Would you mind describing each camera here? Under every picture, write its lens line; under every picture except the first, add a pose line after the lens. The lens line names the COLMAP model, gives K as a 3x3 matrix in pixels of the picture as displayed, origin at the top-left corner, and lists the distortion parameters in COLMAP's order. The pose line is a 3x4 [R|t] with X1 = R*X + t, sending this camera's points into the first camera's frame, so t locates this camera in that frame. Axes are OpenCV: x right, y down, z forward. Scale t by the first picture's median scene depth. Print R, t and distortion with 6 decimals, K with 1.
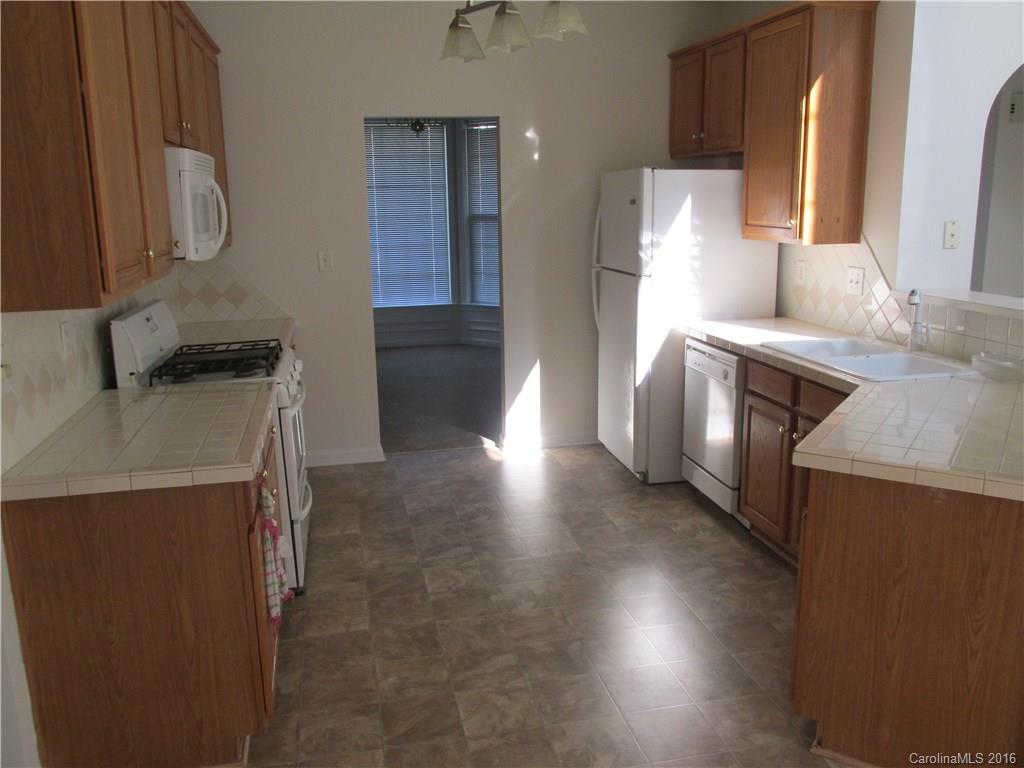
lens RADIAL K [[867.3, 0, 506.6], [0, 867.3, 378.9], [0, 0, 1]] dist [-0.024766, 0.027856]
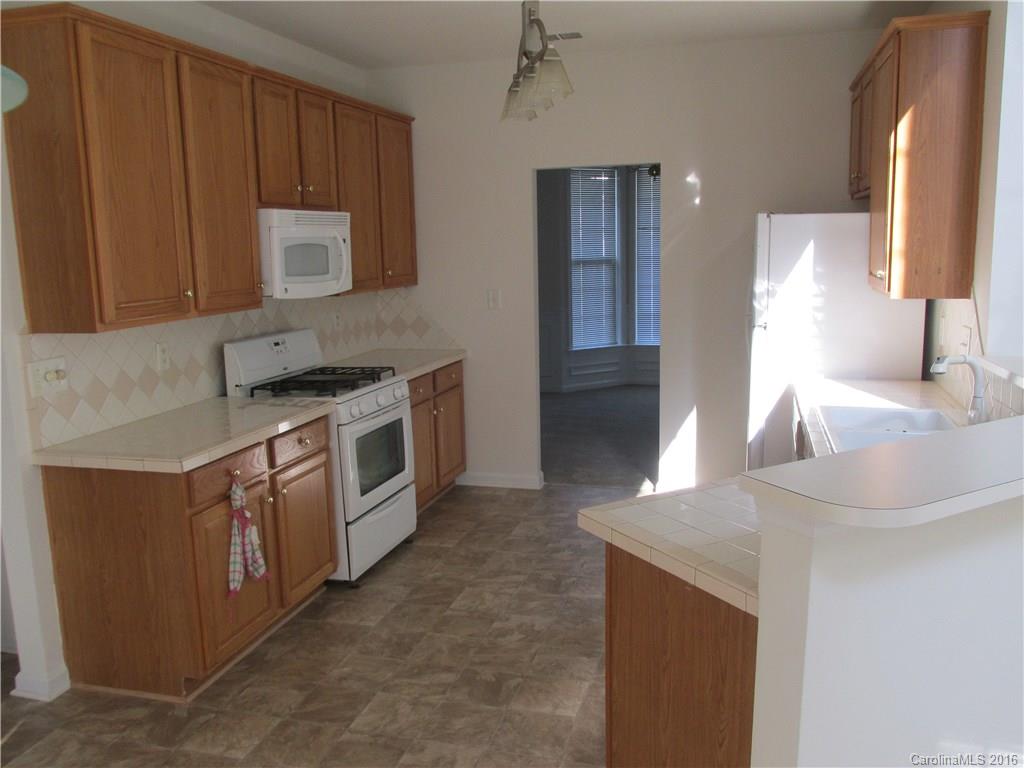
lens RADIAL K [[867.3, 0, 511.4], [0, 867.3, 378.6], [0, 0, 1]] dist [-0.024766, 0.027856]
pose [[0.878424, 0.071270, -0.472537, 0.374044], [-0.089807, 0.995818, -0.016752, -0.022694], [0.469367, 0.057153, 0.881152, 0.049511]]
